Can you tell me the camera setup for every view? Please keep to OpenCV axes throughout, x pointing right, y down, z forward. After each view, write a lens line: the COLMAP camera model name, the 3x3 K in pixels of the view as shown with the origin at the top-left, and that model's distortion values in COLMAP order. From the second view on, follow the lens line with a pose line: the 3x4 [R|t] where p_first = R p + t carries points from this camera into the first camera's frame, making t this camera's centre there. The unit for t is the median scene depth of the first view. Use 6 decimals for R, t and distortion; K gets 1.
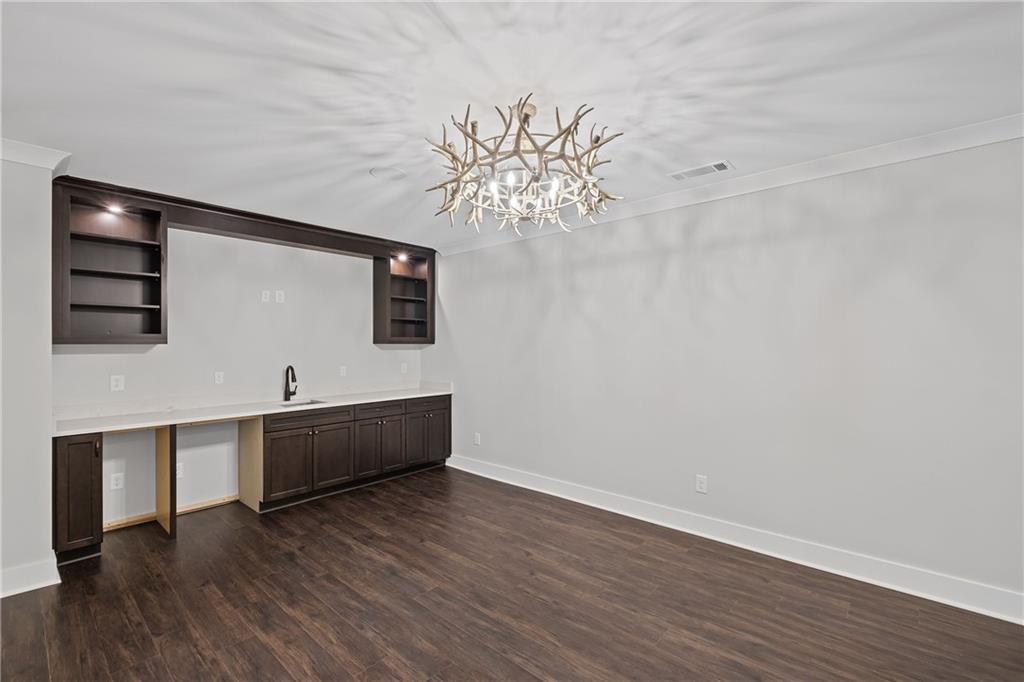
lens RADIAL K [[442.4, 0, 512.0], [0, 442.4, 341.0], [0, 0, 1]] dist [0.000398, -0.000424]
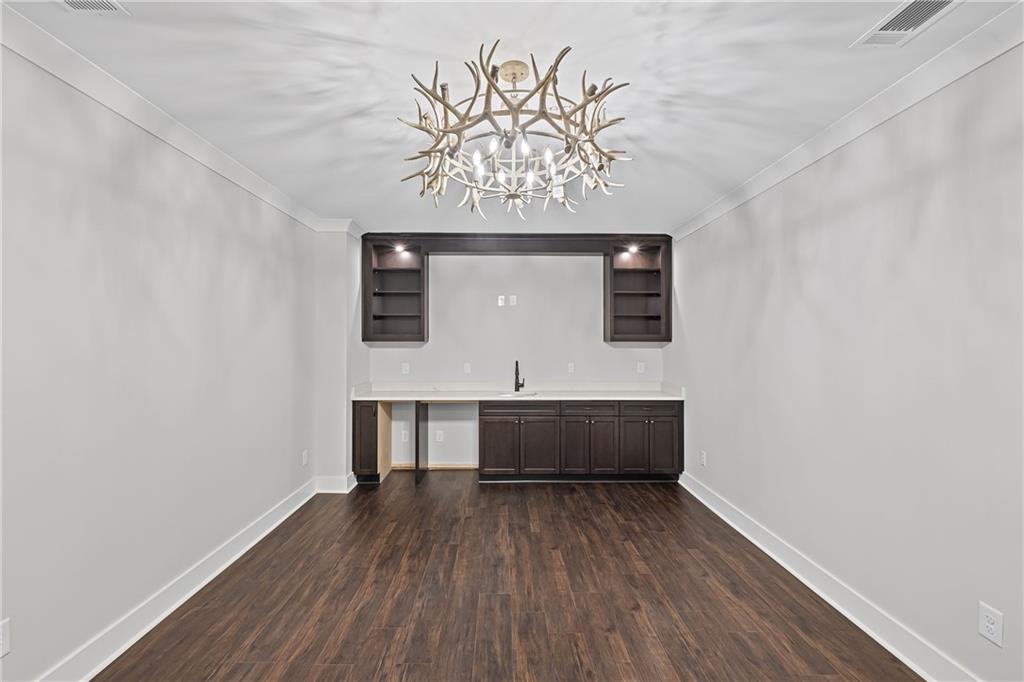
lens RADIAL K [[450.7, 0, 517.8], [0, 450.7, 336.1], [0, 0, 1]] dist [0.001690, -0.000397]
pose [[0.683593, -0.007710, -0.729823, 0.420966], [0.003155, 0.999966, -0.007609, 0.001724], [0.729857, 0.002899, 0.683594, 0.255540]]
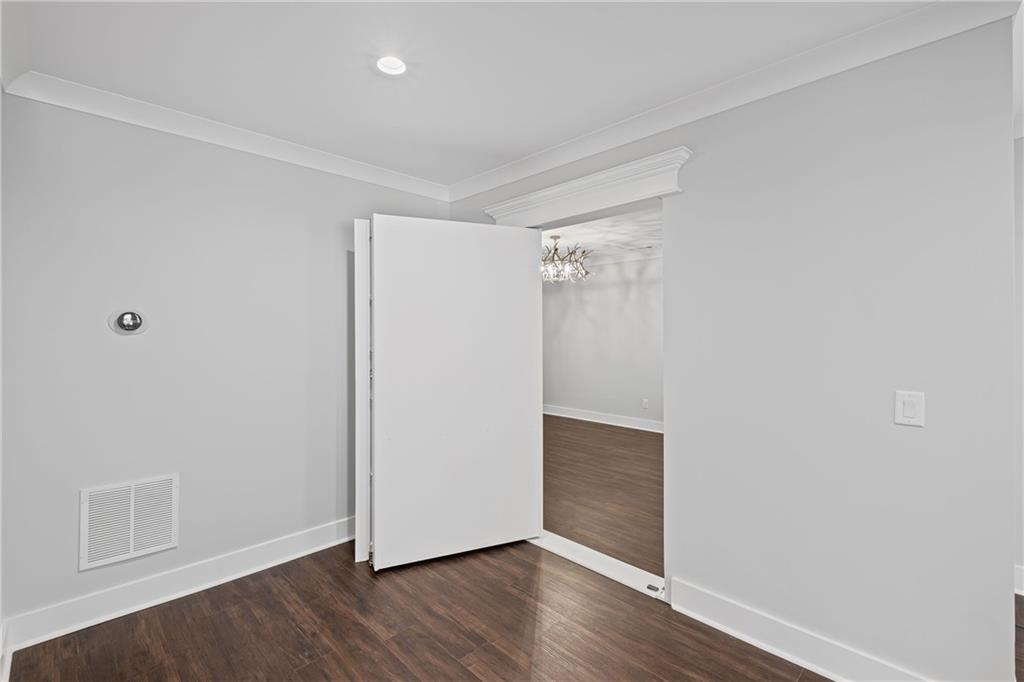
lens RADIAL K [[442.6, 0, 508.0], [0, 442.6, 333.7], [0, 0, 1]] dist [0.000188, 0.000223]
pose [[0.997931, -0.000609, -0.064284, -0.049638], [0.001429, 0.999918, 0.012721, -0.010275], [0.064271, -0.012787, 0.997851, -0.949239]]
